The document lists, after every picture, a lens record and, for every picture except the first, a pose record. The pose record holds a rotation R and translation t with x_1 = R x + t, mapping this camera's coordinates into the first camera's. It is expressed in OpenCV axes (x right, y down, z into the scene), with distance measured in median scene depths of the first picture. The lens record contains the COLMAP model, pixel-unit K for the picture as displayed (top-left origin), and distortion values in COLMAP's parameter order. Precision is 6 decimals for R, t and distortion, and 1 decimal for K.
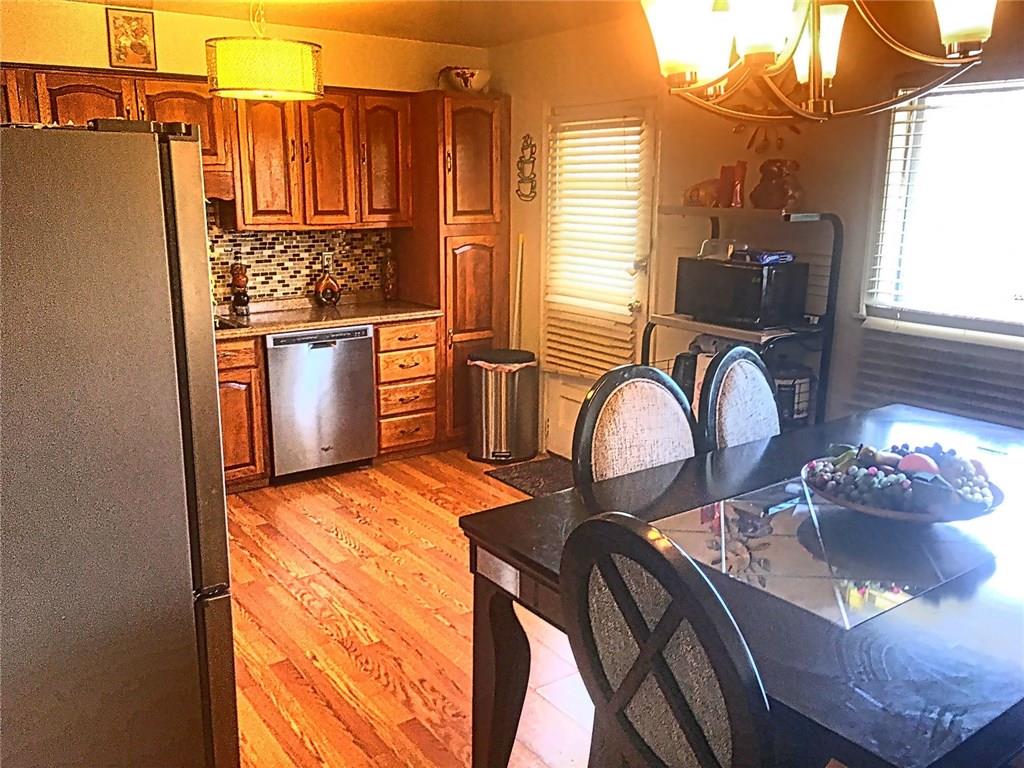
lens RADIAL K [[873.7, 0, 511.6], [0, 873.7, 378.4], [0, 0, 1]] dist [0.074397, -0.100254]
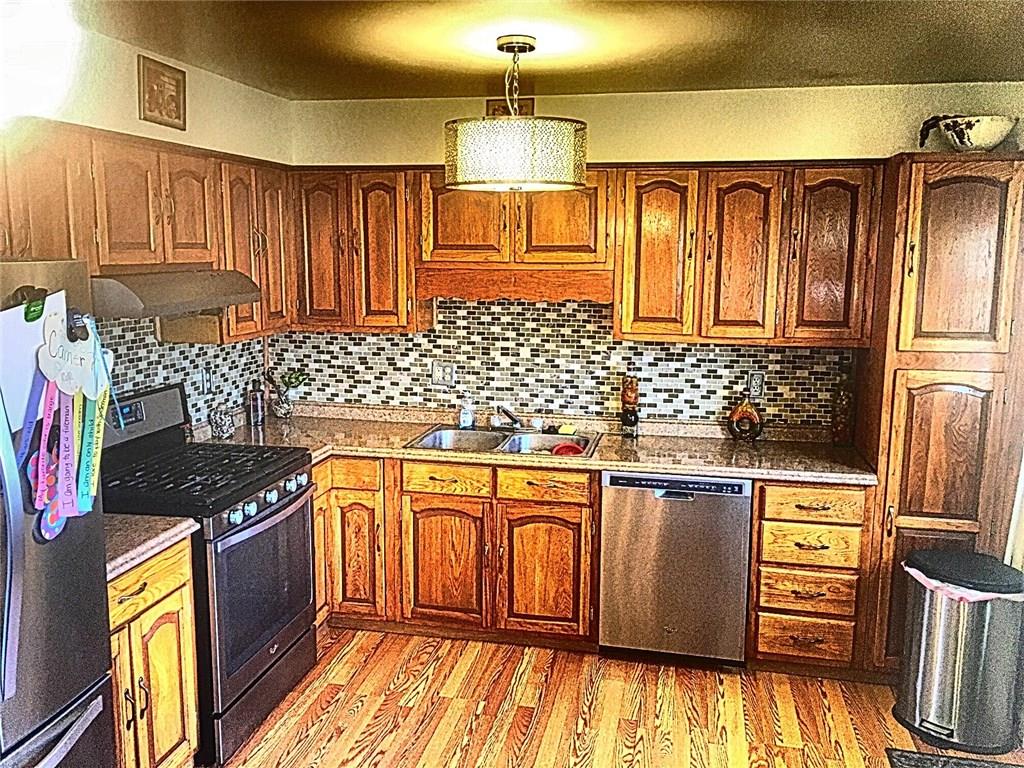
lens RADIAL K [[873.7, 0, 511.6], [0, 873.7, 378.4], [0, 0, 1]] dist [0.074397, -0.100254]
pose [[0.668315, 0.115858, -0.734801, 0.262079], [-0.167824, 0.985813, 0.002796, -0.128315], [0.724700, 0.121449, 0.678277, 0.404221]]
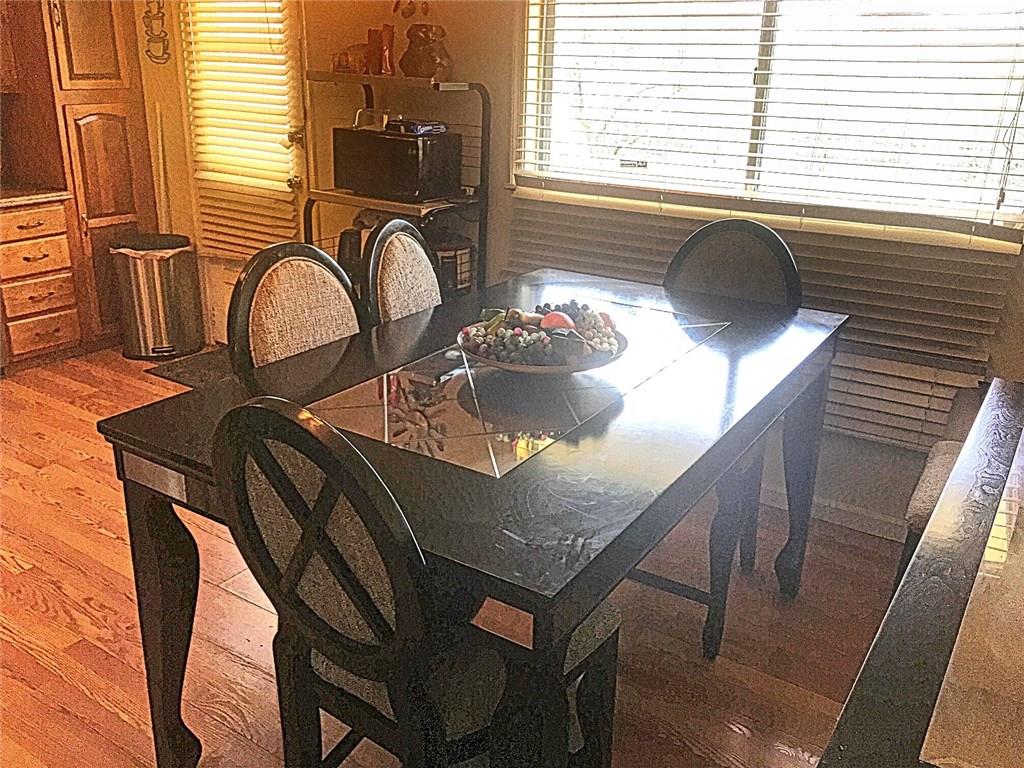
lens RADIAL K [[873.7, 0, 511.6], [0, 873.7, 378.4], [0, 0, 1]] dist [0.074397, -0.100254]
pose [[0.934262, -0.103986, 0.341088, 0.013651], [0.056748, 0.987703, 0.145679, 0.002634], [-0.352042, -0.116746, 0.928675, 0.005164]]
